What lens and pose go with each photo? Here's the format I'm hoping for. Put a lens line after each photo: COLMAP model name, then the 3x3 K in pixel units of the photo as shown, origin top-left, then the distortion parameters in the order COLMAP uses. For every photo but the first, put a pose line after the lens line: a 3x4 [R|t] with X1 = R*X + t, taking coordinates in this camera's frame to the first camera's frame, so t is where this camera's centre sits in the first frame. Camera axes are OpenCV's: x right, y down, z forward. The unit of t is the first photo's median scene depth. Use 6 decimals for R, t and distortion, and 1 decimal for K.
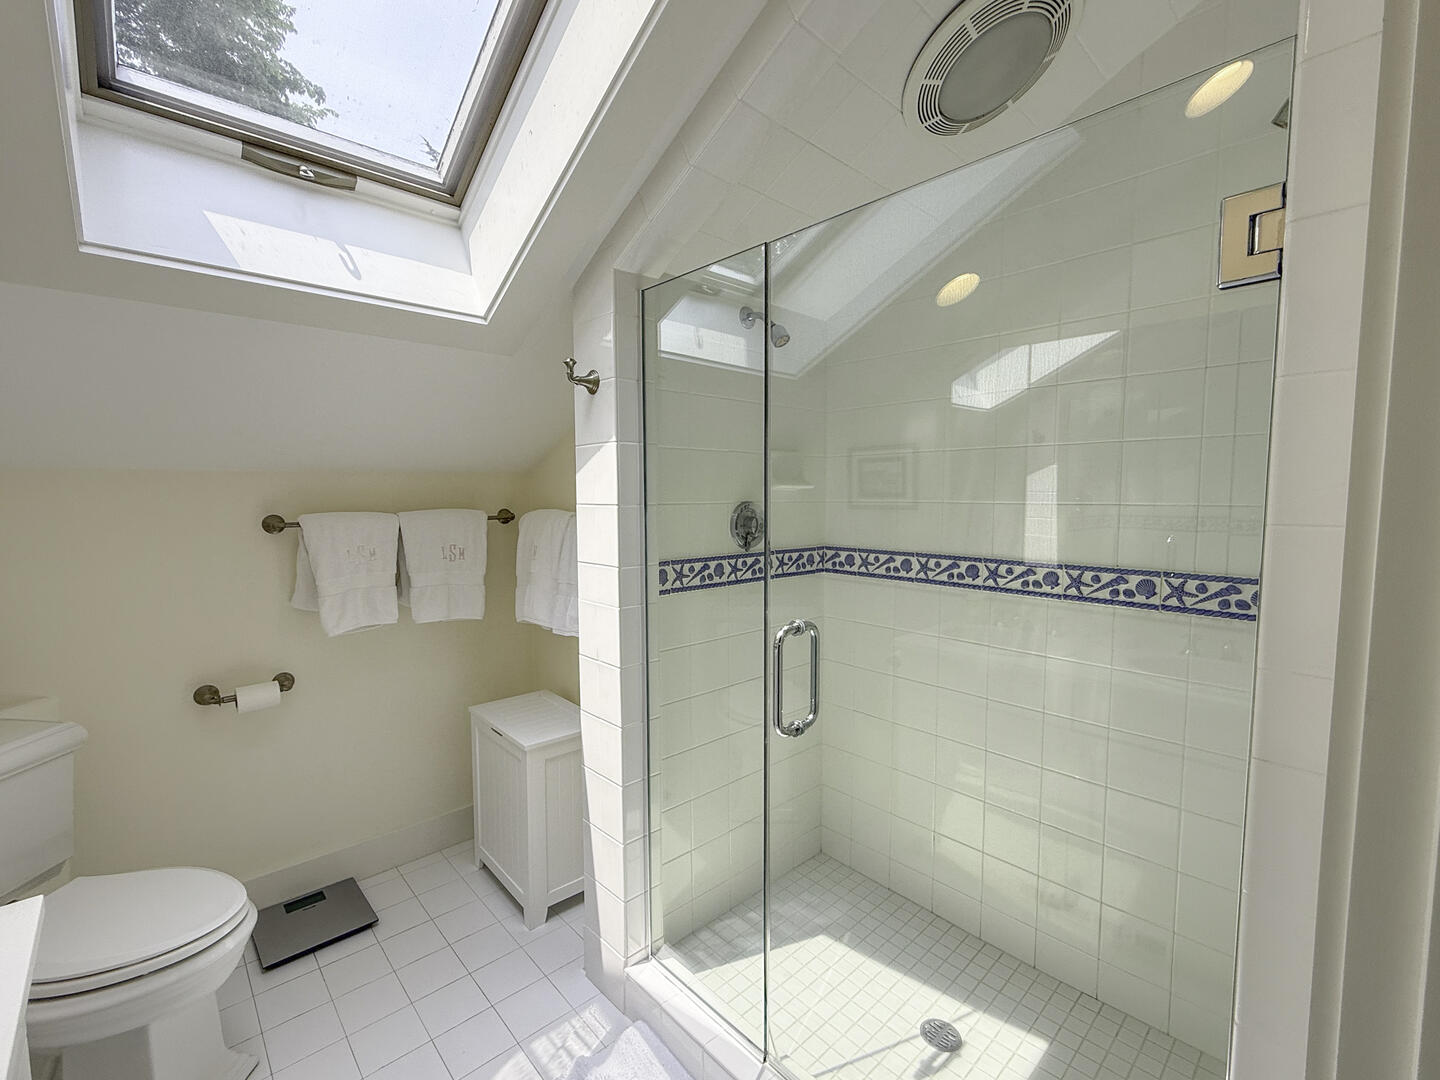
lens RADIAL K [[644.9, 0, 720.0], [0, 644.9, 540.0], [0, 0, 1]] dist [-0.002838, 0.000109]
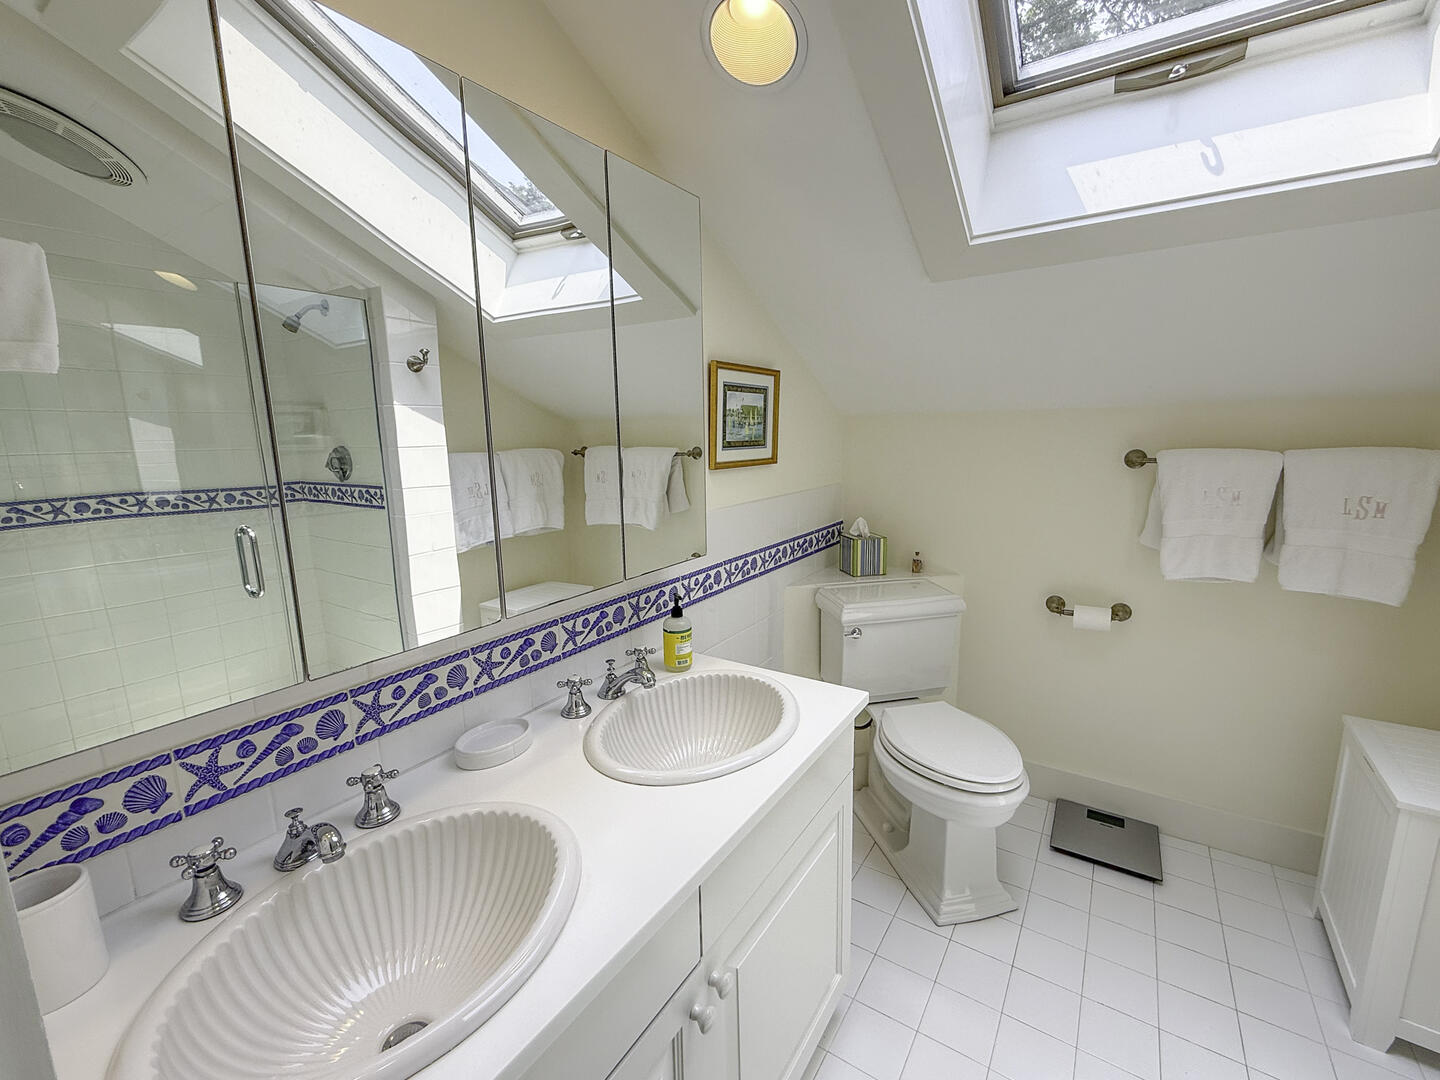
lens RADIAL K [[619.7, 0, 720.0], [0, 619.7, 540.0], [0, 0, 1]] dist [0.004269, -0.000241]
pose [[0.221425, 0.164603, -0.961185, 0.130115], [-0.060236, 0.986078, 0.154989, -0.011935], [0.973315, 0.023580, 0.228257, 0.142054]]
